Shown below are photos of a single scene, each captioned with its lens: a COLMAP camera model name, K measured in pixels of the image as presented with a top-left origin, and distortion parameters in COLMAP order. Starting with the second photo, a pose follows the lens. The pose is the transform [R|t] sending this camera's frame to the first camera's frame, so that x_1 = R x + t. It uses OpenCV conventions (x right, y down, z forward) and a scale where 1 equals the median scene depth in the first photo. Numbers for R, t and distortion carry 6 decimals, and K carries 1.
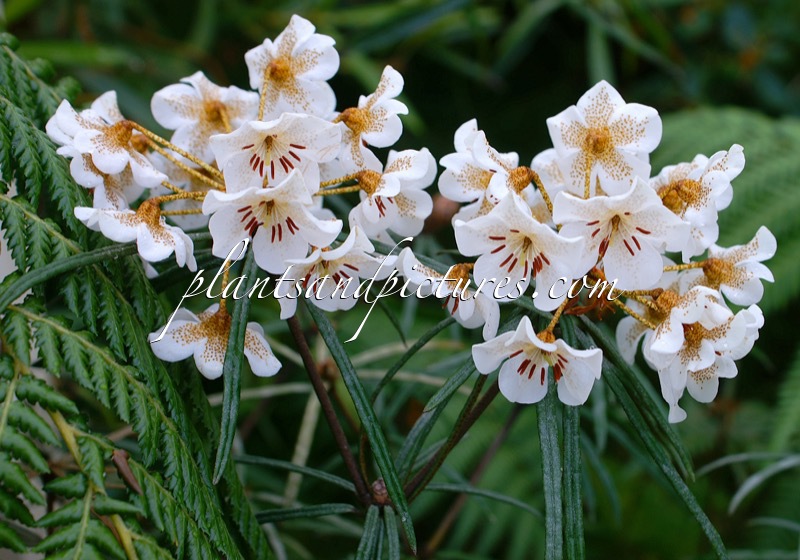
lens RADIAL K [[1455.0, 0, 400.0], [0, 1455.0, 280.0], [0, 0, 1]] dist [-0.024818, -0.026385]
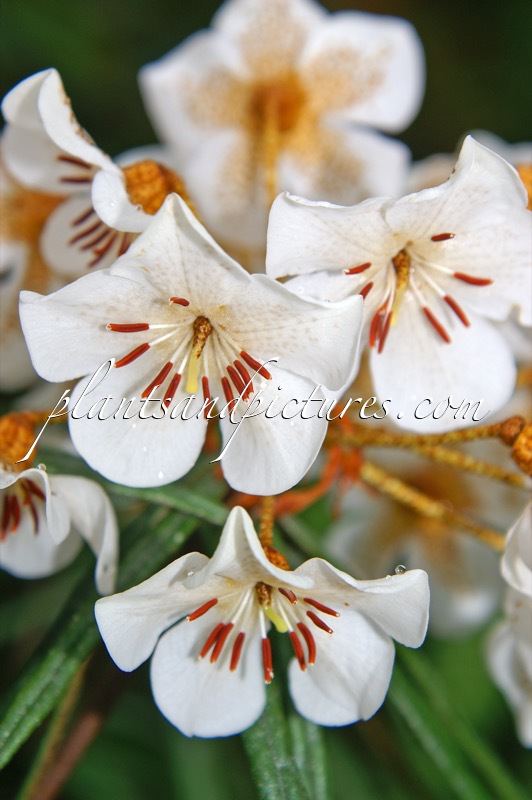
lens RADIAL K [[2413.7, 0, 242.0], [0, 2413.7, 400.4], [0, 0, 1]] dist [0.093021, 1.018344]
pose [[0.952192, -0.087048, 0.292836, -0.100121], [0.109194, 0.992201, -0.060118, 0.034590], [-0.285319, 0.089220, 0.954271, 0.358409]]
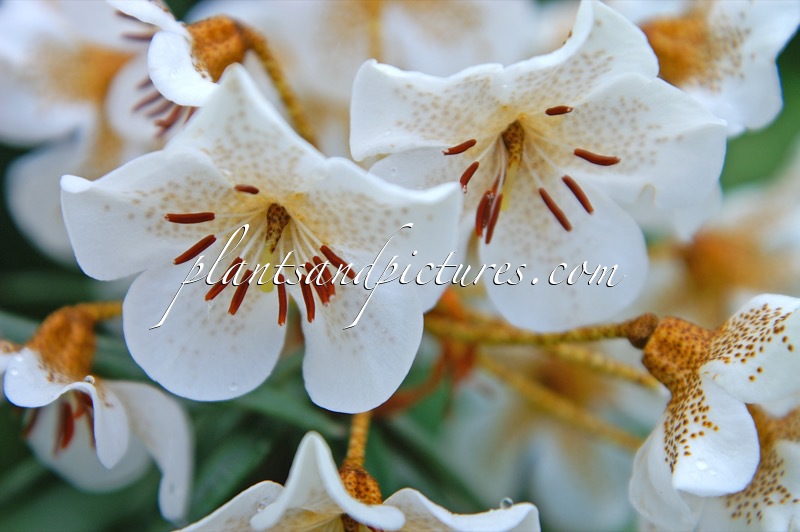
lens RADIAL K [[2413.7, 0, 400.0], [0, 2413.7, 266.0], [0, 0, 1]] dist [0.093021, 1.018344]
pose [[0.958082, -0.097648, 0.269341, -0.040282], [0.108087, 0.993848, -0.024168, 0.001637], [-0.265324, 0.052268, 0.962742, 0.439899]]
